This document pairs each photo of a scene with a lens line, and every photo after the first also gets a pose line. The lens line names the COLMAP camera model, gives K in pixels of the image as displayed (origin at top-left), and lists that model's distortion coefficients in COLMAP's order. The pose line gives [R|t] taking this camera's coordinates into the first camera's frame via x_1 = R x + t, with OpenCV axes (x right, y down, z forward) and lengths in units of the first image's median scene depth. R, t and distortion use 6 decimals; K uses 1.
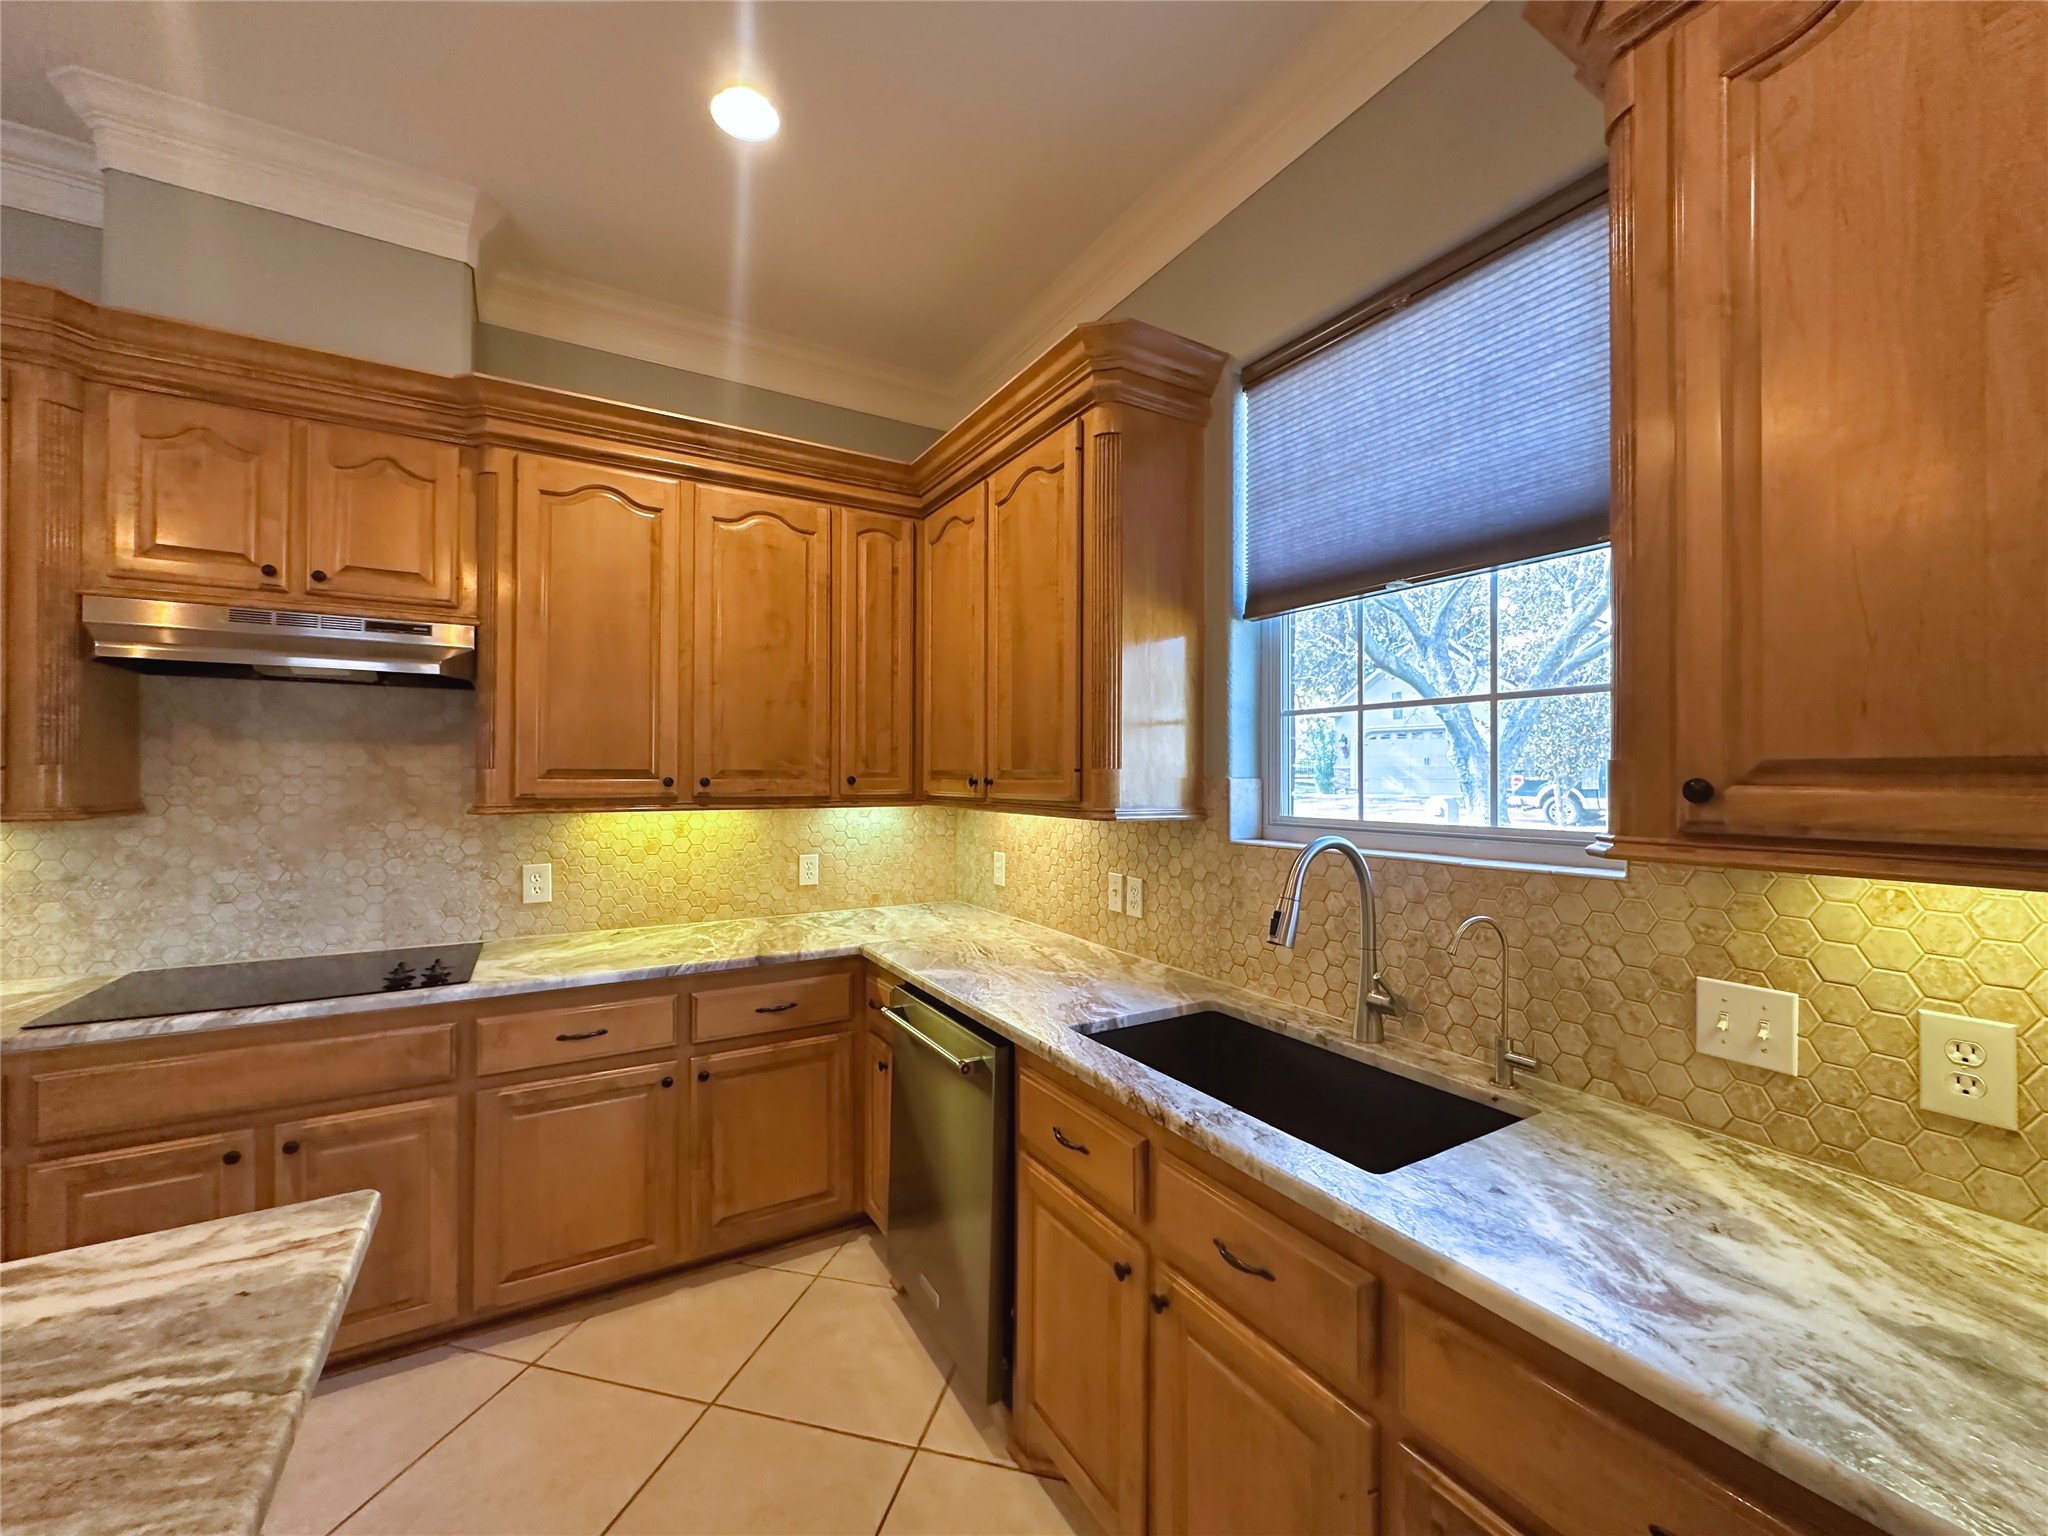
lens RADIAL K [[821.5, 0, 1026.3], [0, 821.5, 771.2], [0, 0, 1]] dist [0.001299, 0.000291]
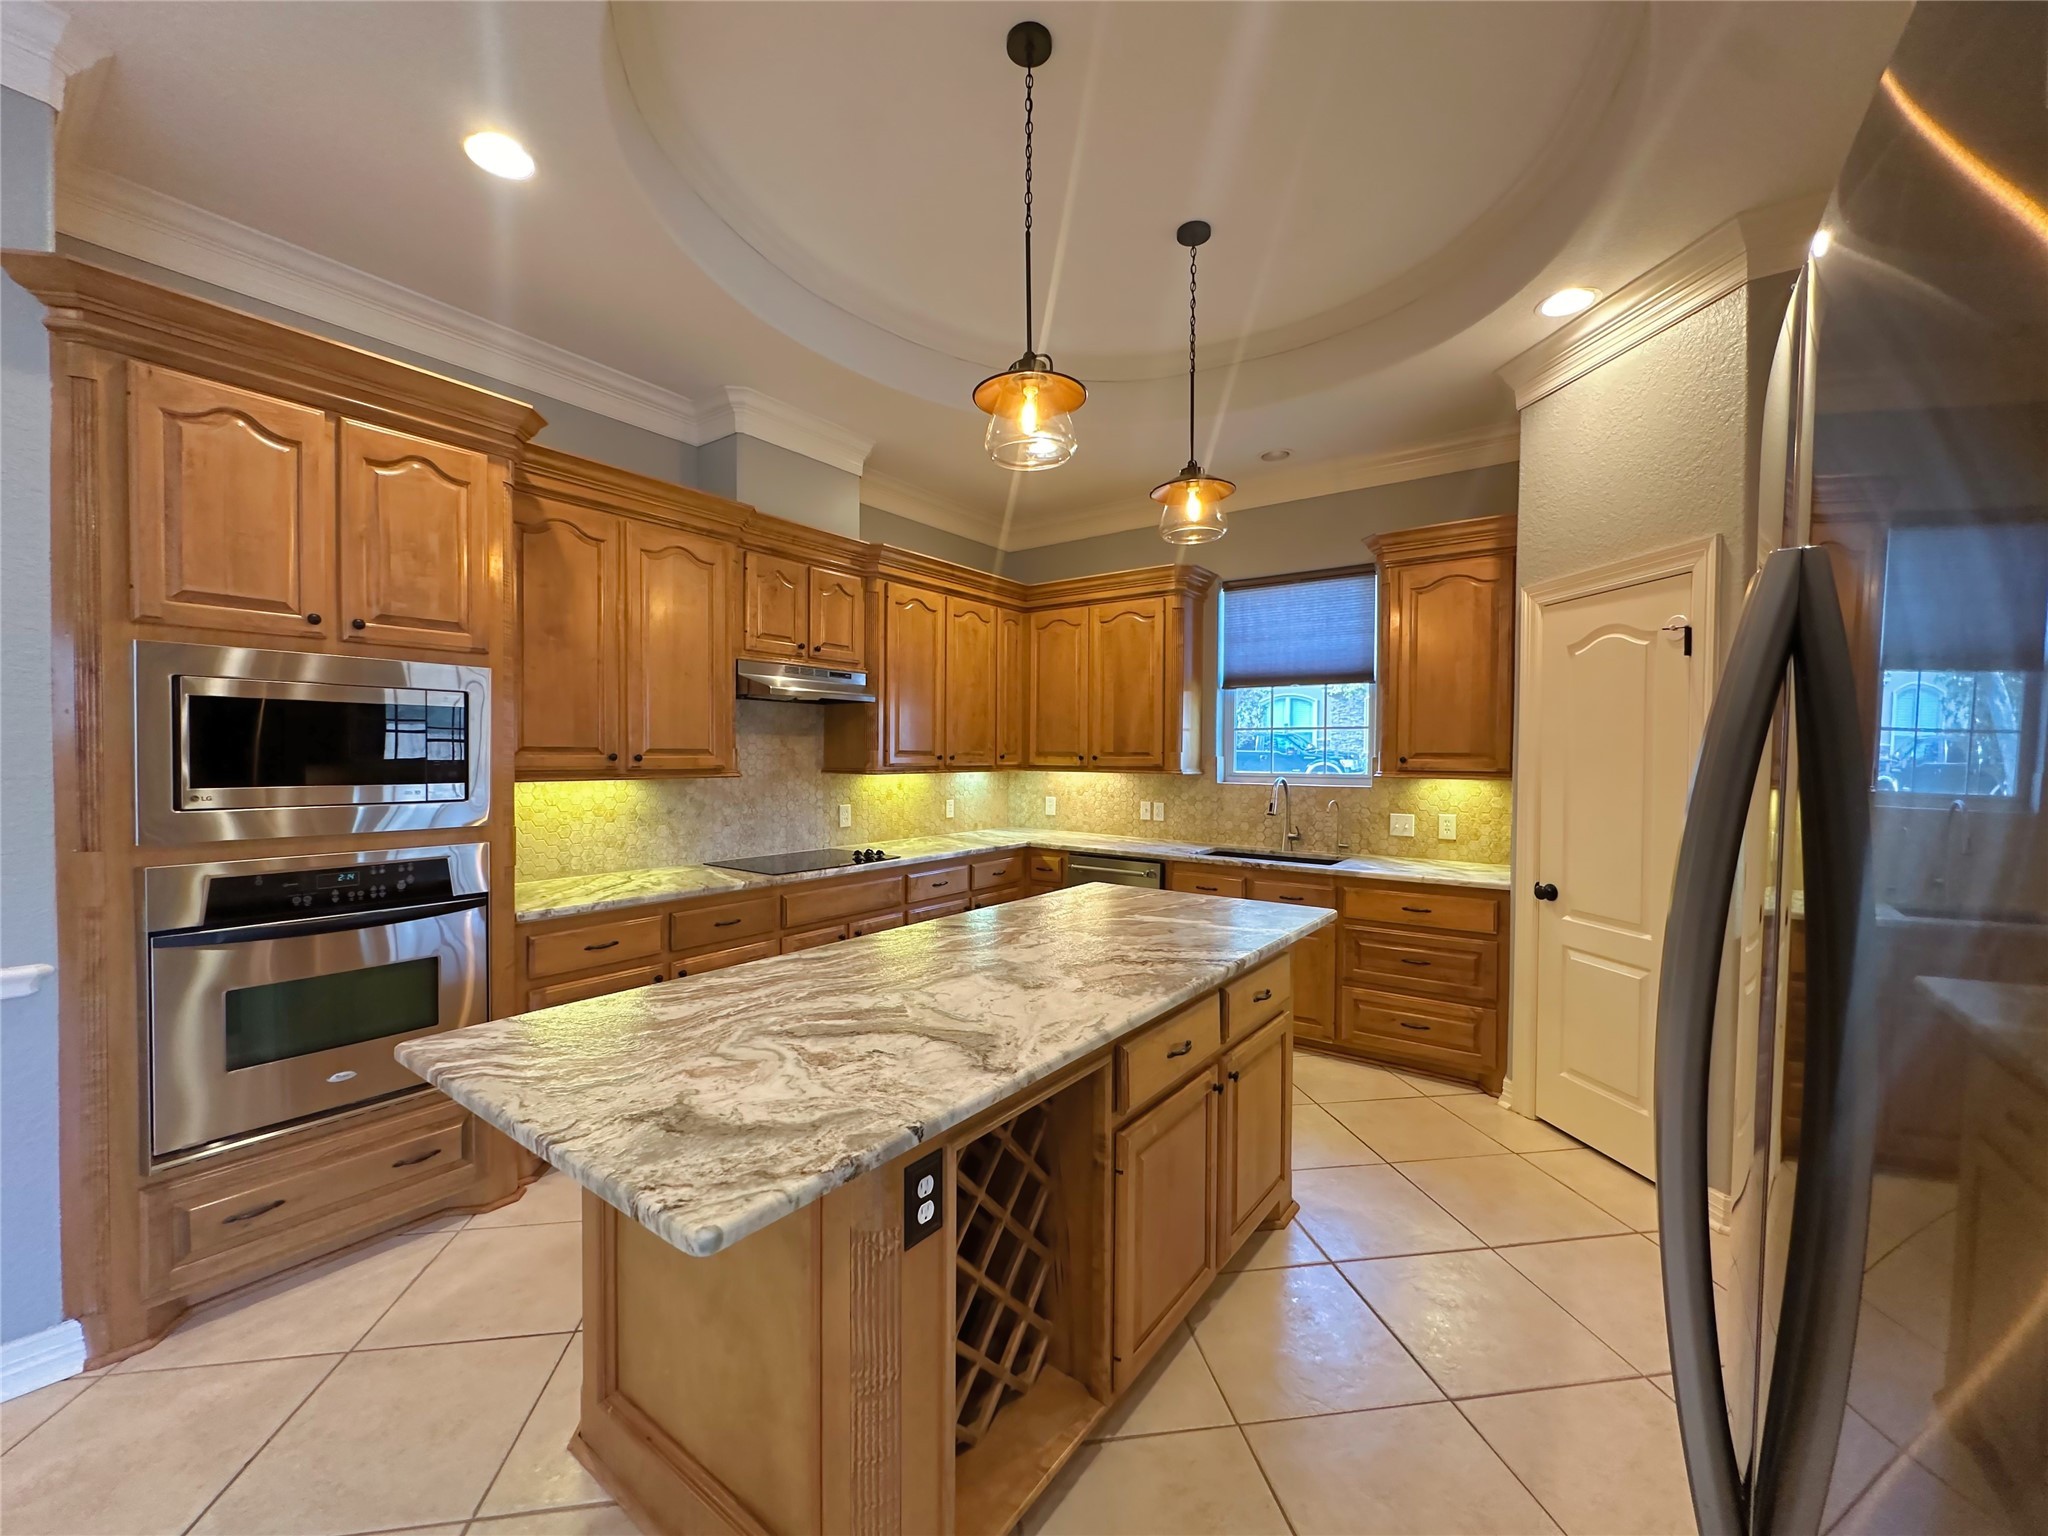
lens RADIAL K [[819.3, 0, 1023.1], [0, 819.3, 768.3], [0, 0, 1]] dist [-0.002198, 0.000377]
pose [[0.918373, -0.003735, 0.395698, -1.124975], [-0.006384, 0.999685, 0.024252, -0.009743], [-0.395664, -0.024799, 0.918060, -0.887045]]
